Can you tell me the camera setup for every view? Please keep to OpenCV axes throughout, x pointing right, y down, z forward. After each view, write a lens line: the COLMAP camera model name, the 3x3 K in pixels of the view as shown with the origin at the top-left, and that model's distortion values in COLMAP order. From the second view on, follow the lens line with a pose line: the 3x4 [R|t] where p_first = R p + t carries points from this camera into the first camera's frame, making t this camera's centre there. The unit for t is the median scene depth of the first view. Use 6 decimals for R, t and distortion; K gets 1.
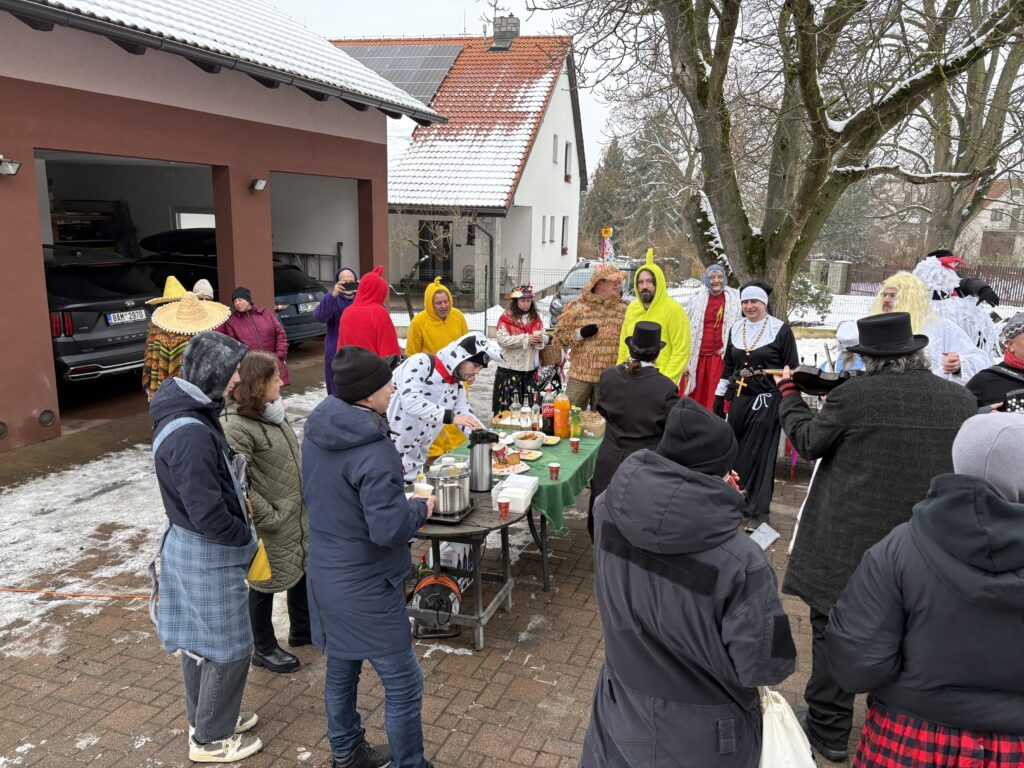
lens RADIAL K [[777.8, 0, 510.2], [0, 777.8, 383.0], [0, 0, 1]] dist [0.009953, -0.003358]
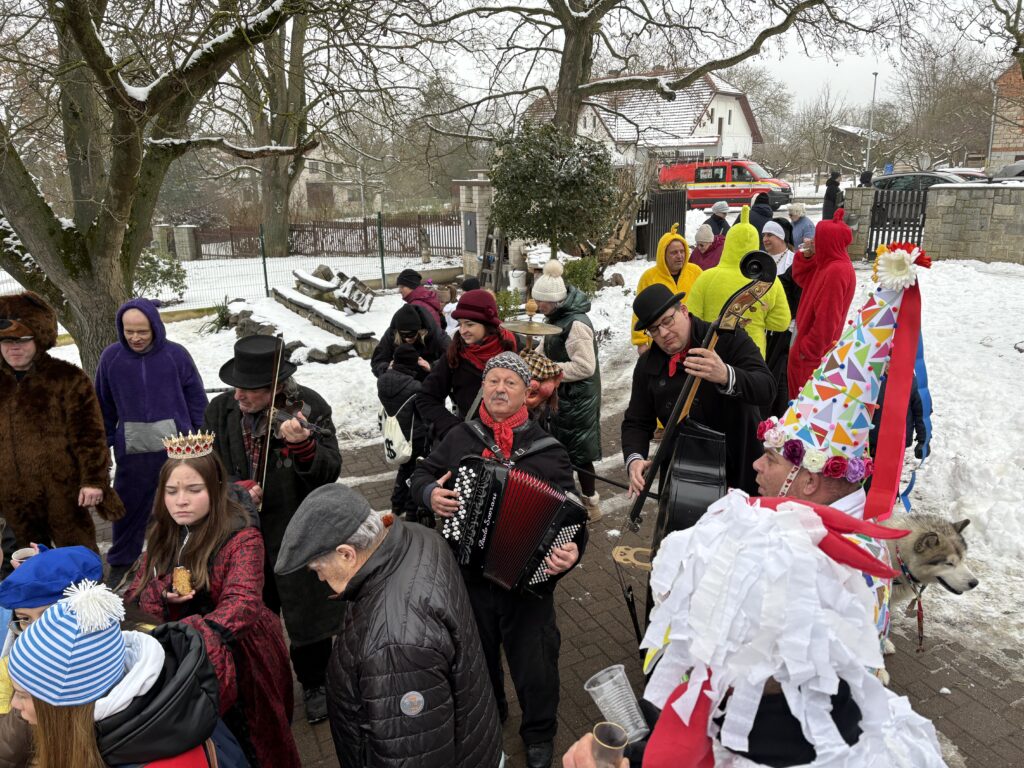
lens RADIAL K [[777.8, 0, 533.7], [0, 777.8, 386.3], [0, 0, 1]] dist [0.009953, -0.003358]
pose [[0.686651, -0.226272, 0.690877, 0.059390], [0.186847, 0.973334, 0.133077, -0.052858], [-0.702566, 0.037710, 0.710619, 0.120804]]
